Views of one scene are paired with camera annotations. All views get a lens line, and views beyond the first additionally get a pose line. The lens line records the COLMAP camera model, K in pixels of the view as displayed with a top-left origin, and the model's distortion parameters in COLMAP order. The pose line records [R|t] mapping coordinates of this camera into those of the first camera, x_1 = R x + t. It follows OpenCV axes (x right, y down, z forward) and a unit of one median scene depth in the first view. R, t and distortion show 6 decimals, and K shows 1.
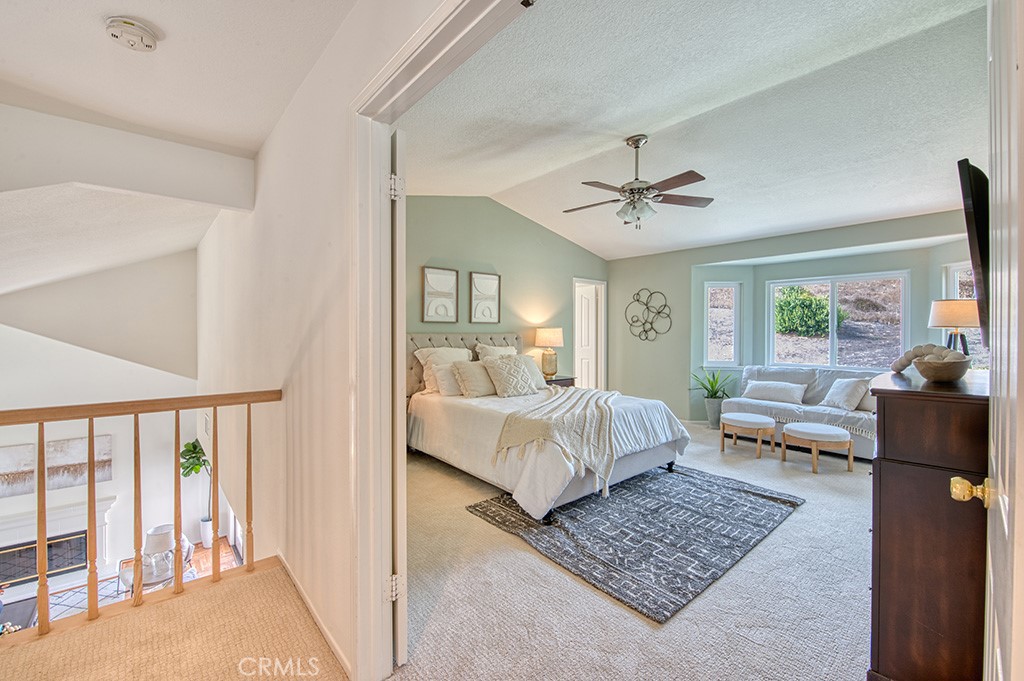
lens RADIAL K [[420.6, 0, 512.0], [0, 420.6, 340.5], [0, 0, 1]] dist [-0.019855, -0.000207]
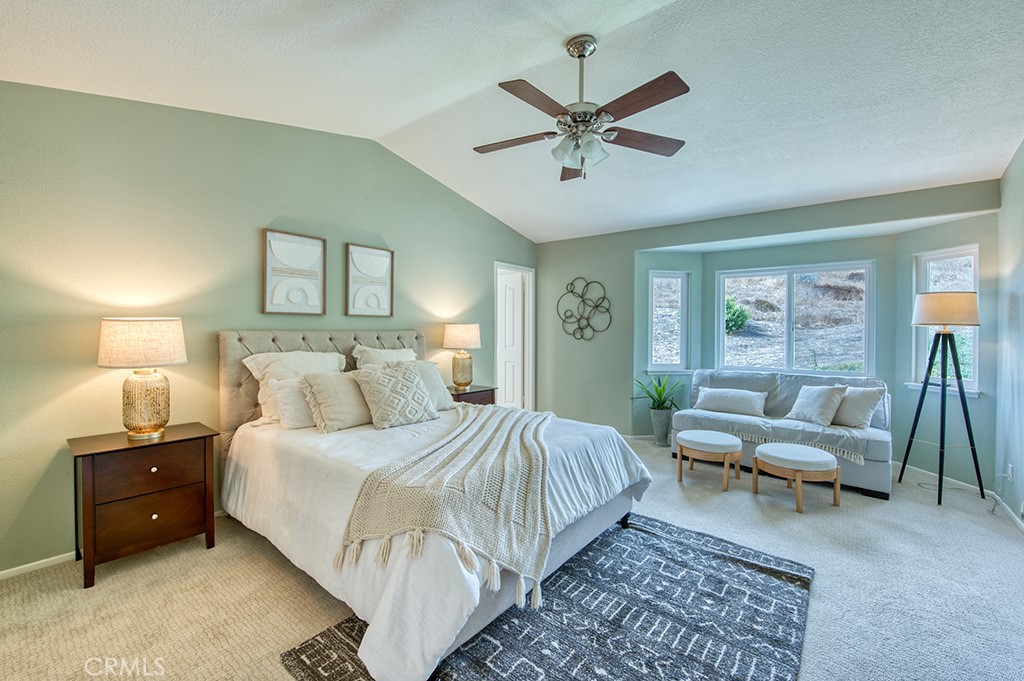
lens RADIAL K [[420.6, 0, 512.0], [0, 420.6, 340.5], [0, 0, 1]] dist [-0.019855, -0.000207]
pose [[0.985586, -0.000722, 0.169174, 0.061182], [-0.000399, 0.999978, 0.006596, -0.005795], [-0.169175, -0.006568, 0.985564, 0.291148]]
